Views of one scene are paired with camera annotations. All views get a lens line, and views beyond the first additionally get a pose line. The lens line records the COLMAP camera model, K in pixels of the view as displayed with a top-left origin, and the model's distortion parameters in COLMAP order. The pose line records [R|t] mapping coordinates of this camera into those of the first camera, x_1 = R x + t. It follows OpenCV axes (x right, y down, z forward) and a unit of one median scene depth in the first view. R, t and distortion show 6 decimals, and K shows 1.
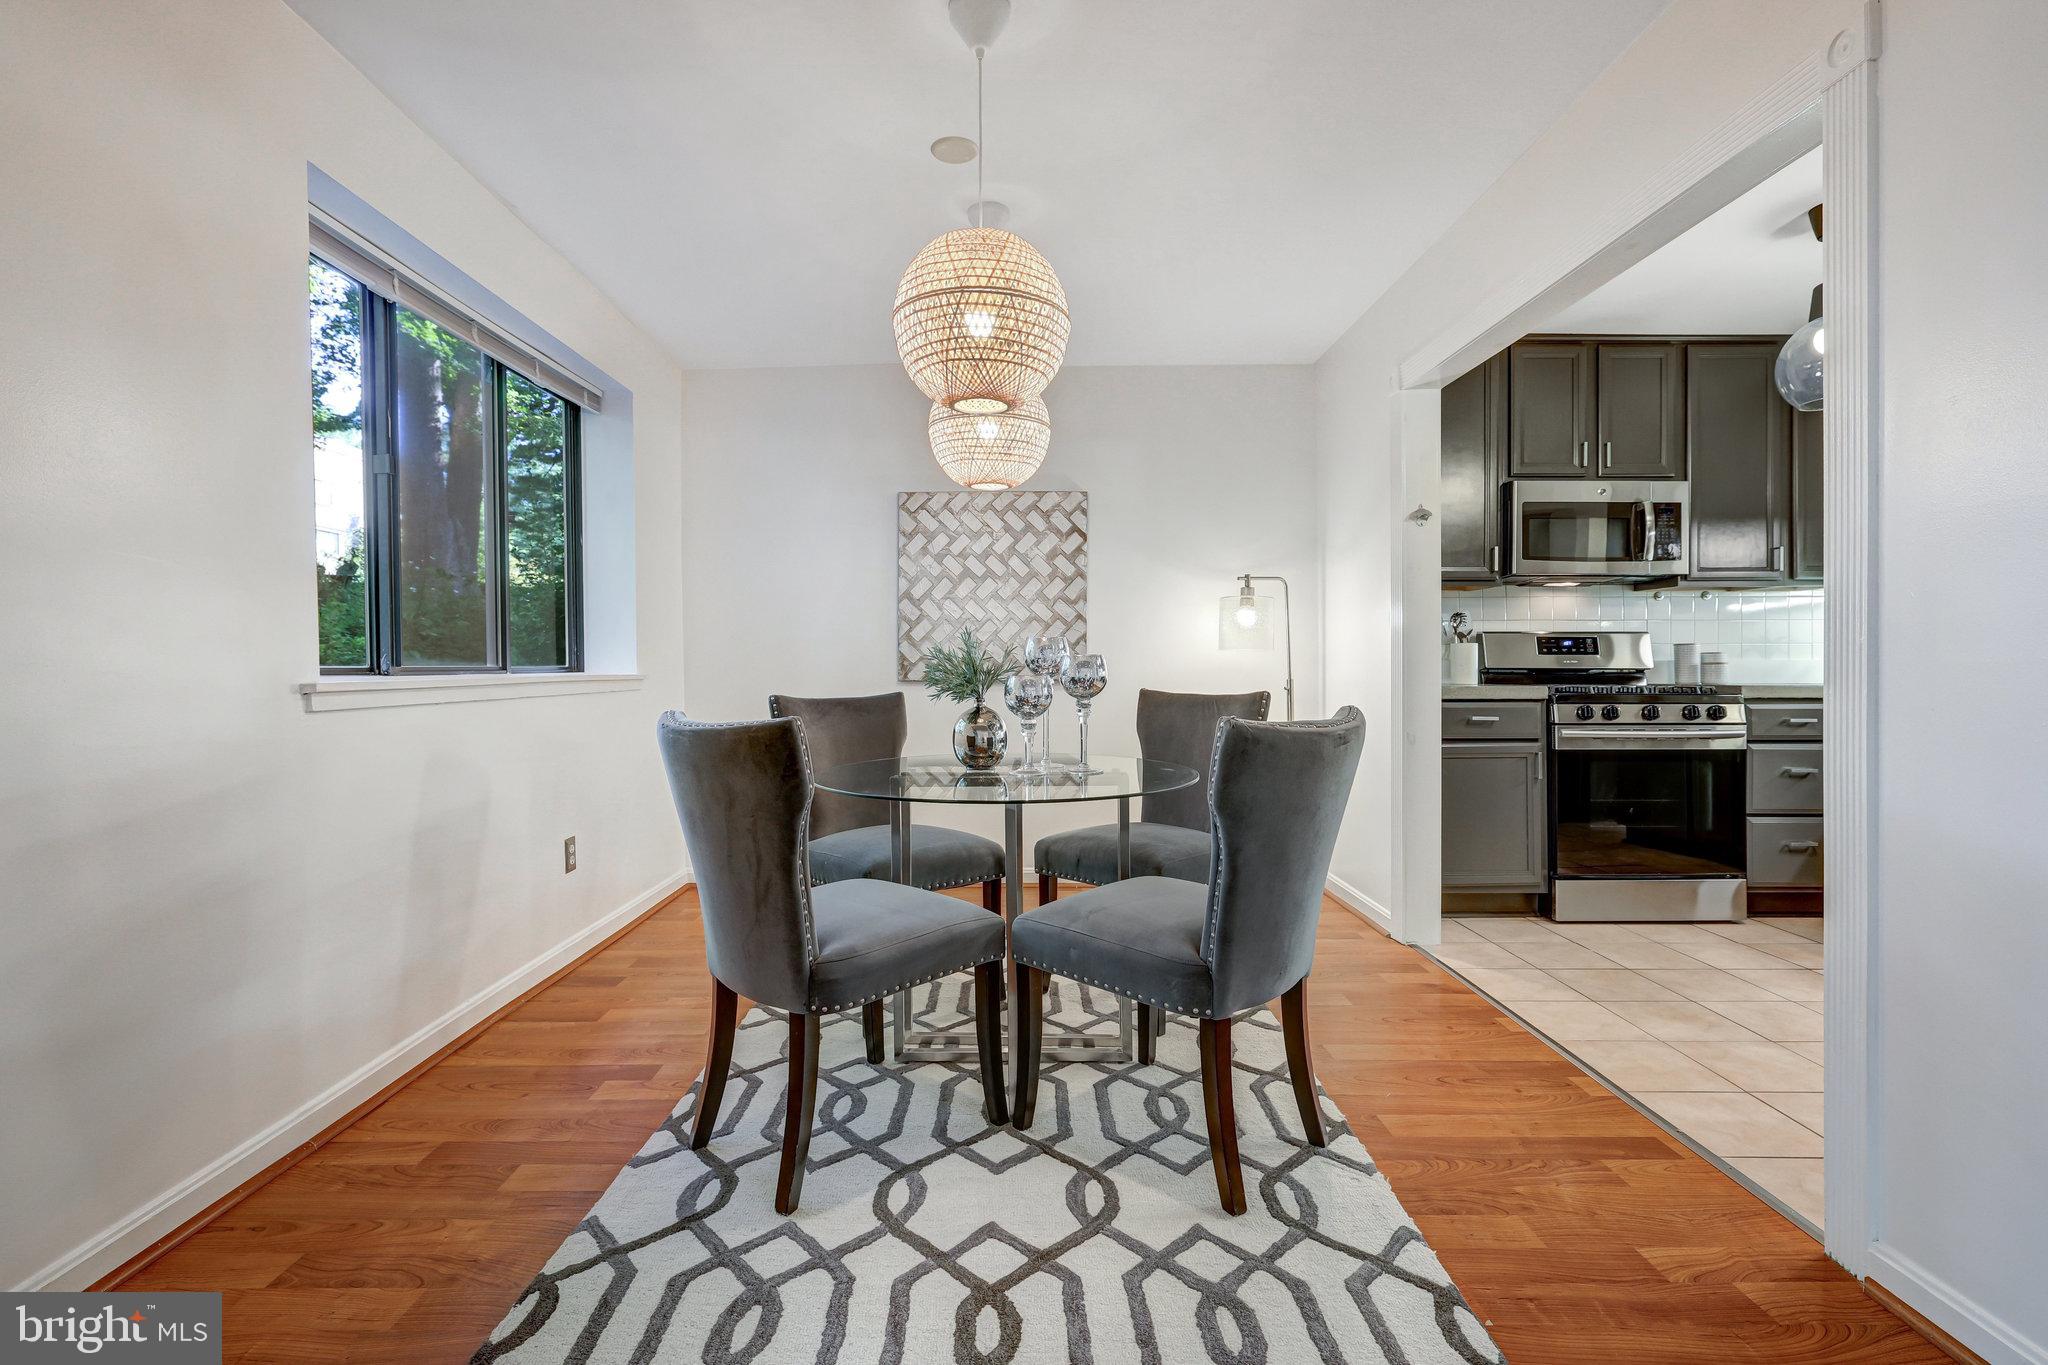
lens RADIAL K [[957.0, 0, 1004.6], [0, 957.0, 656.7], [0, 0, 1]] dist [0.001399, -0.000068]
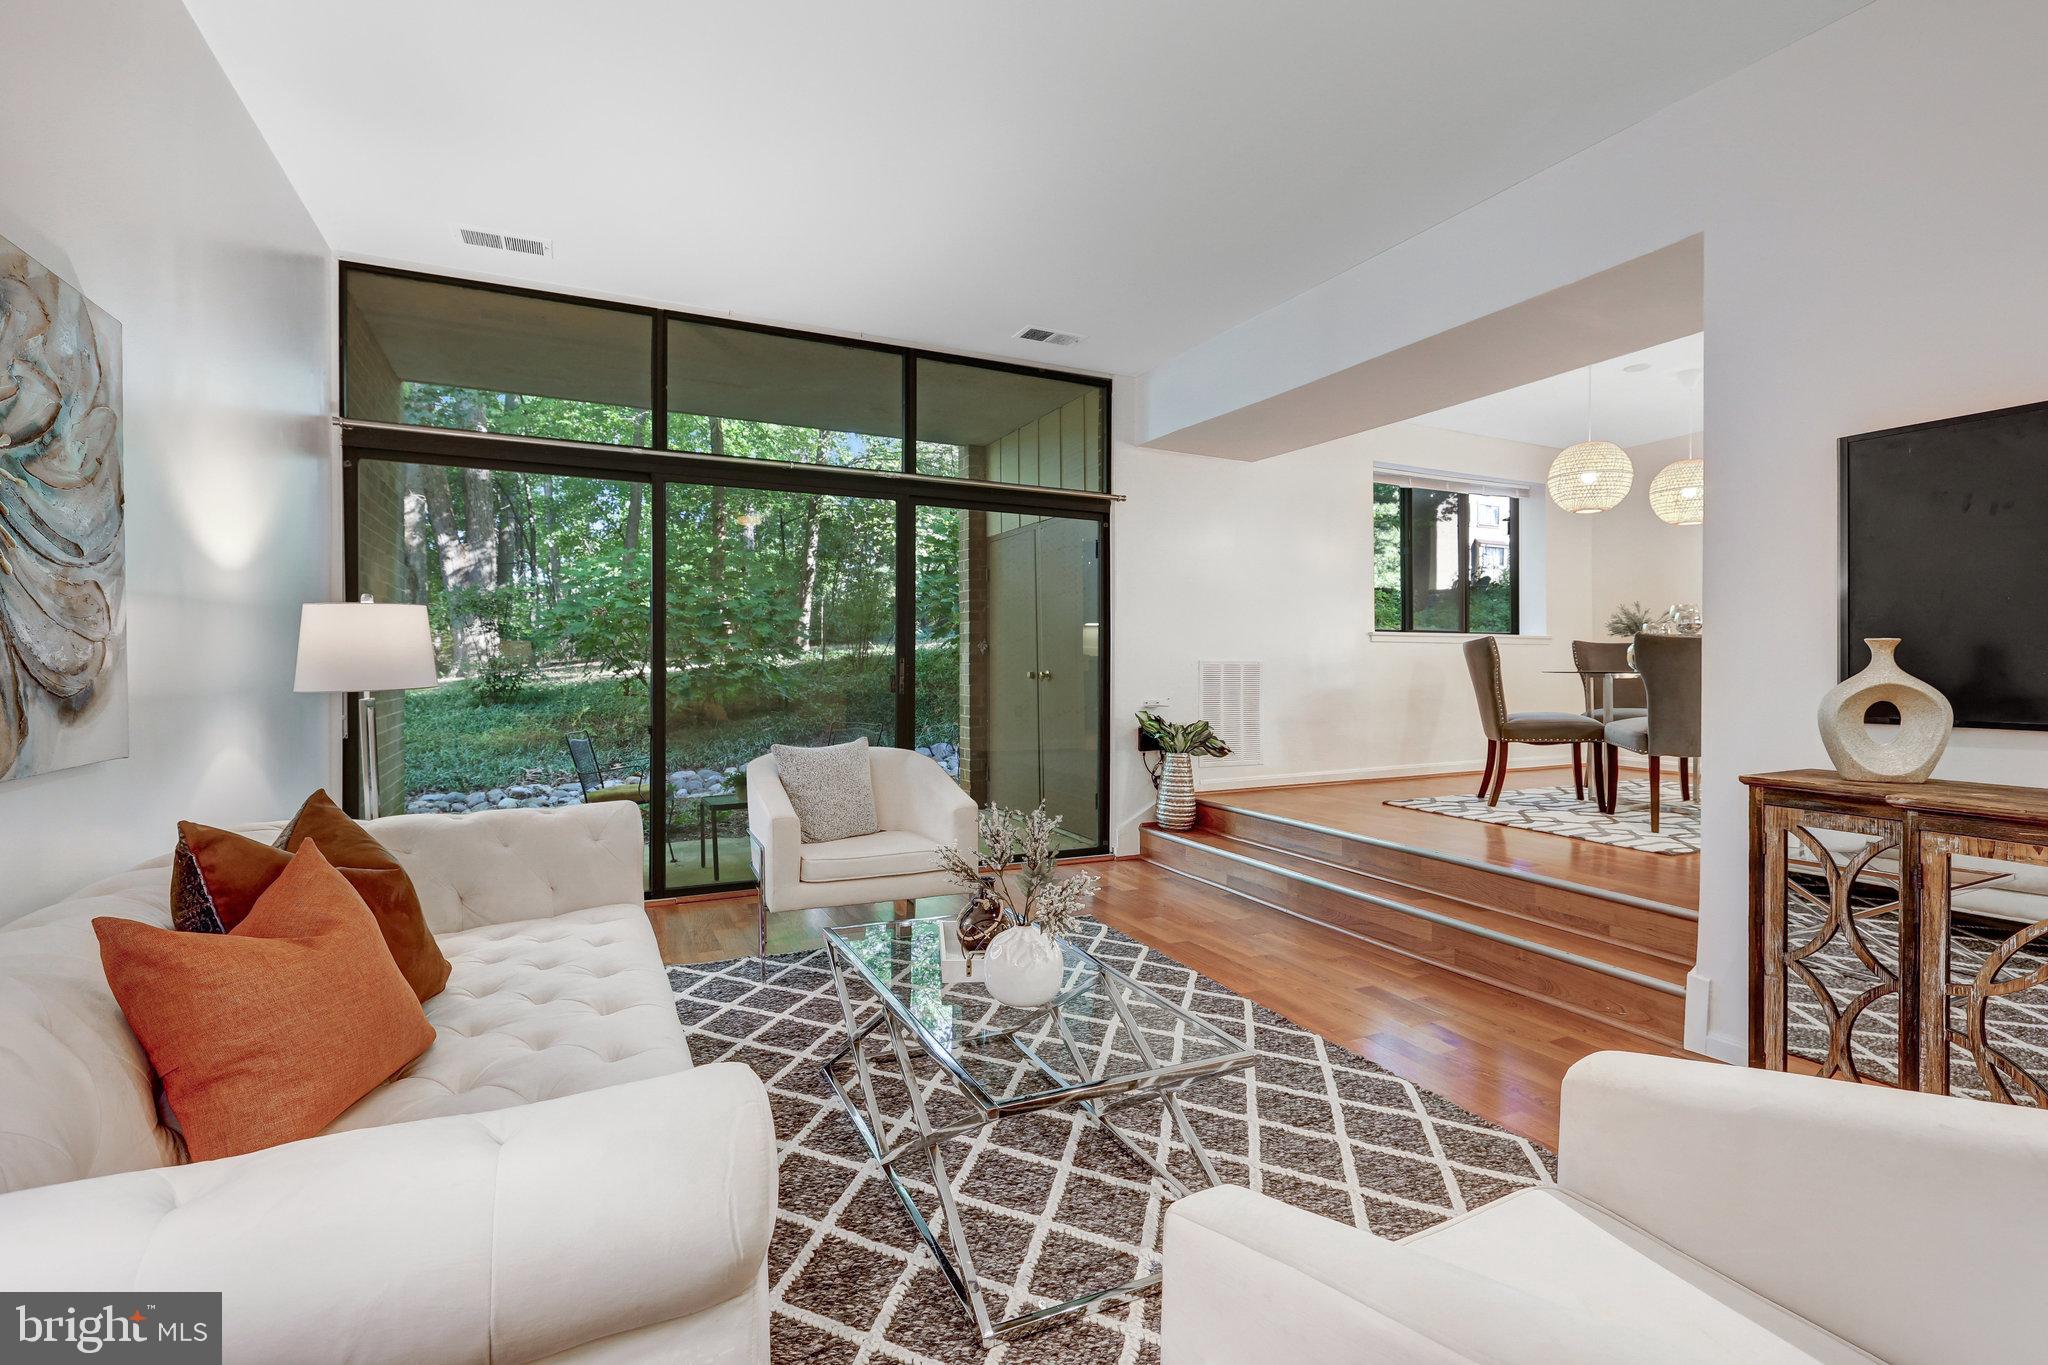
lens RADIAL K [[925.9, 0, 1026.5], [0, 925.9, 674.5], [0, 0, 1]] dist [0.000489, 0.001748]
pose [[0.453366, 0.010508, -0.891263, 0.725725], [0.006573, 0.999864, 0.015132, 0.057489], [0.891300, -0.012718, 0.453235, -0.680810]]
